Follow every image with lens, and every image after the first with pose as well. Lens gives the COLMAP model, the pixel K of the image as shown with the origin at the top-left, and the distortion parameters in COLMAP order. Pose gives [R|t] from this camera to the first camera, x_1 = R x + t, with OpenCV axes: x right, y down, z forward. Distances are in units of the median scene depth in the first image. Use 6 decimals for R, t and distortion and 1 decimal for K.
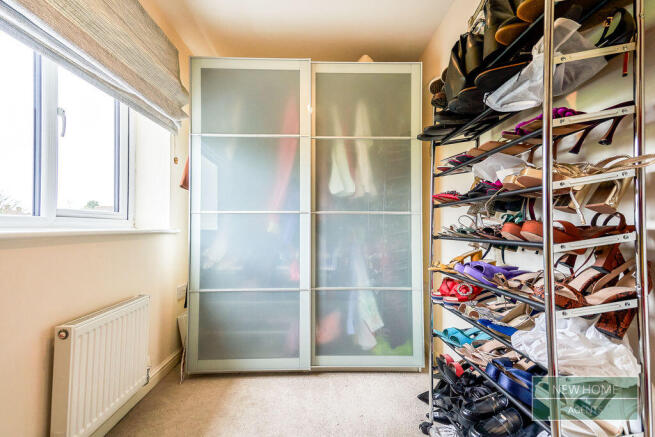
lens RADIAL K [[292.9, 0, 327.5], [0, 292.9, 218.5], [0, 0, 1]] dist [0.008585, -0.000239]
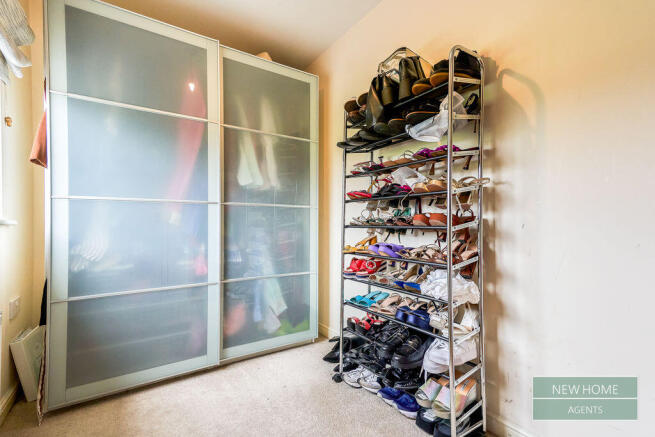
lens RADIAL K [[300.5, 0, 327.1], [0, 300.5, 222.8], [0, 0, 1]] dist [0.001118, -0.000025]
pose [[0.839866, 0.001615, 0.542792, -0.301343], [-0.017440, 0.999560, 0.024010, 0.014522], [-0.542514, -0.029631, 0.839524, -0.023651]]
